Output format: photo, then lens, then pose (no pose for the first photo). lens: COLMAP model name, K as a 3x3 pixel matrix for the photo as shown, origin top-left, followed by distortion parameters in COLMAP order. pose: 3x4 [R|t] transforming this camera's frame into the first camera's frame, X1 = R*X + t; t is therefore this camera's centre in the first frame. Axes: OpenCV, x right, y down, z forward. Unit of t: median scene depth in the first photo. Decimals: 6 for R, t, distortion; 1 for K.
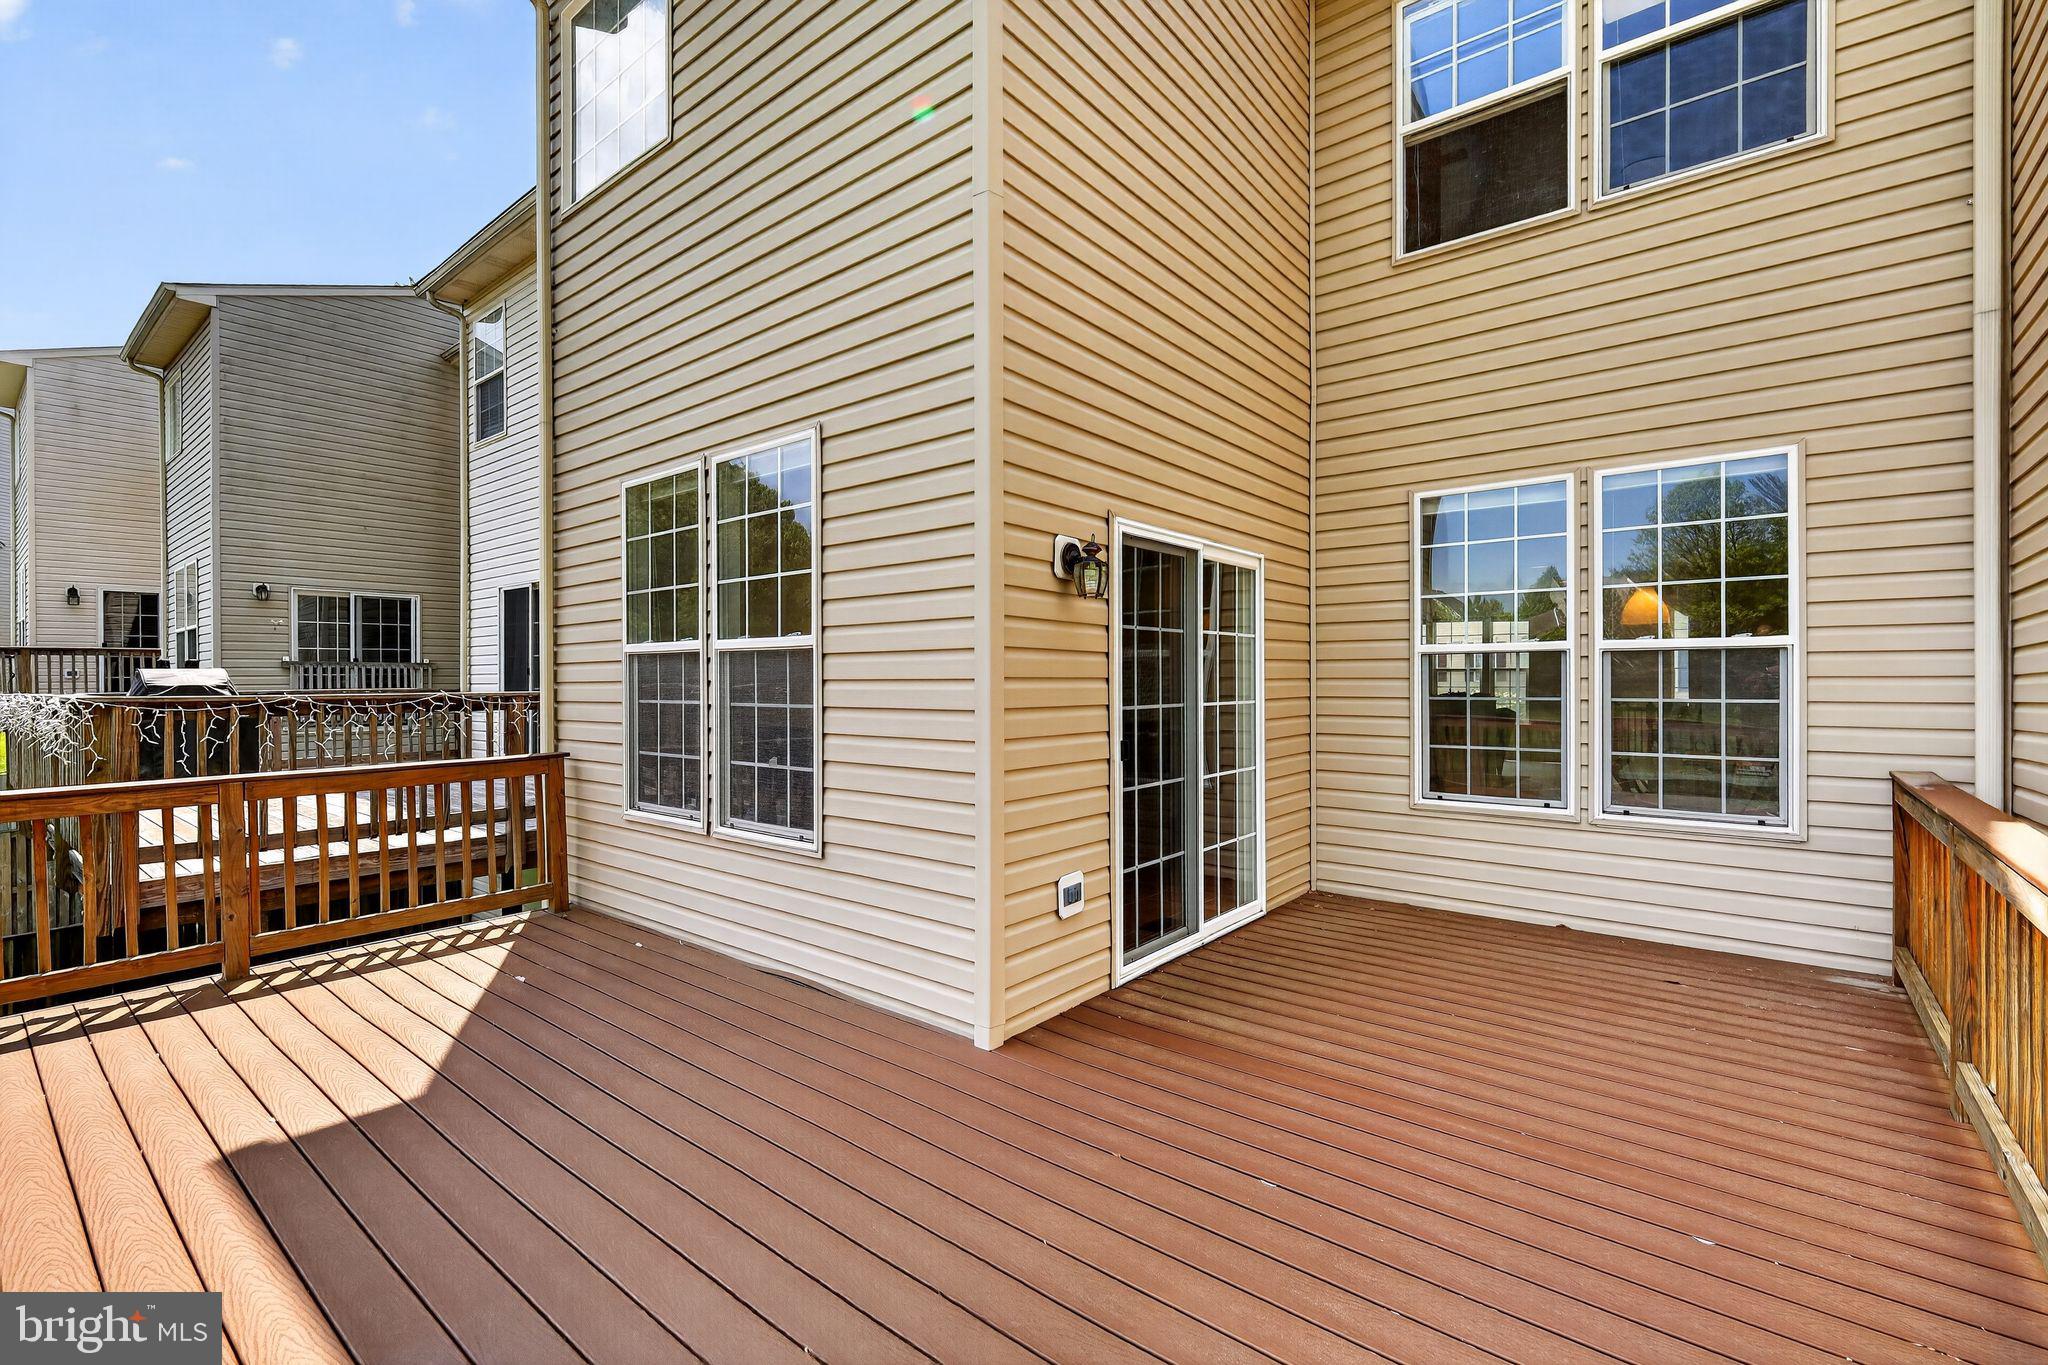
lens RADIAL K [[885.7, 0, 1028.3], [0, 885.7, 683.9], [0, 0, 1]] dist [0.003222, -0.000306]
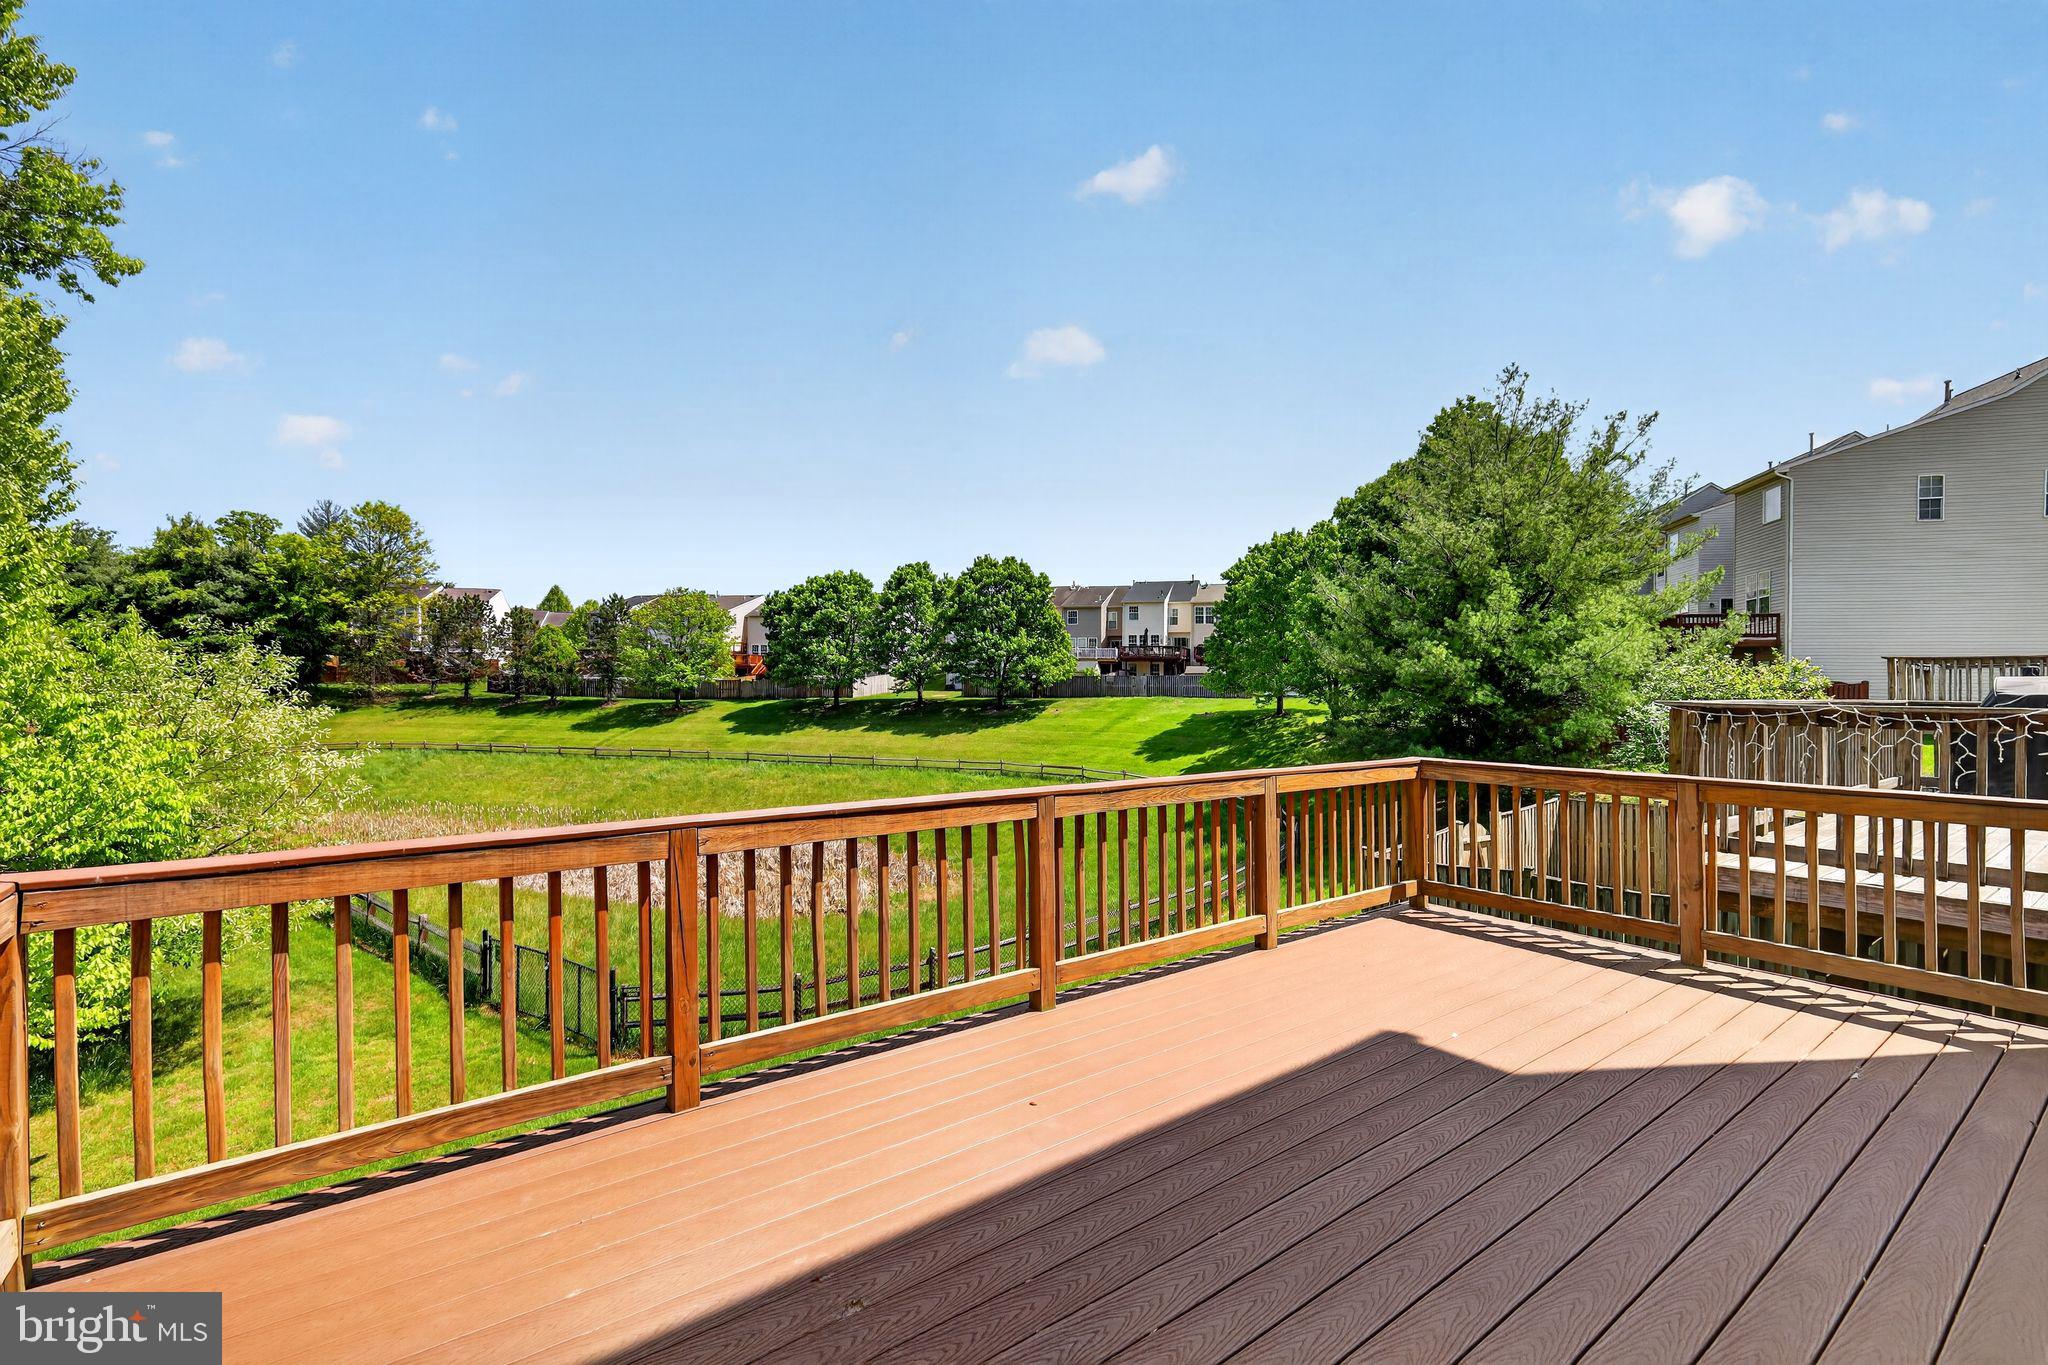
lens RADIAL K [[885.7, 0, 1040.0], [0, 885.7, 679.0], [0, 0, 1]] dist [0.003222, -0.000306]
pose [[-0.250007, -0.008043, -0.968211, 0.316210], [-0.012854, 0.999905, -0.004987, 0.001160], [0.968159, 0.011198, -0.250087, 0.453104]]
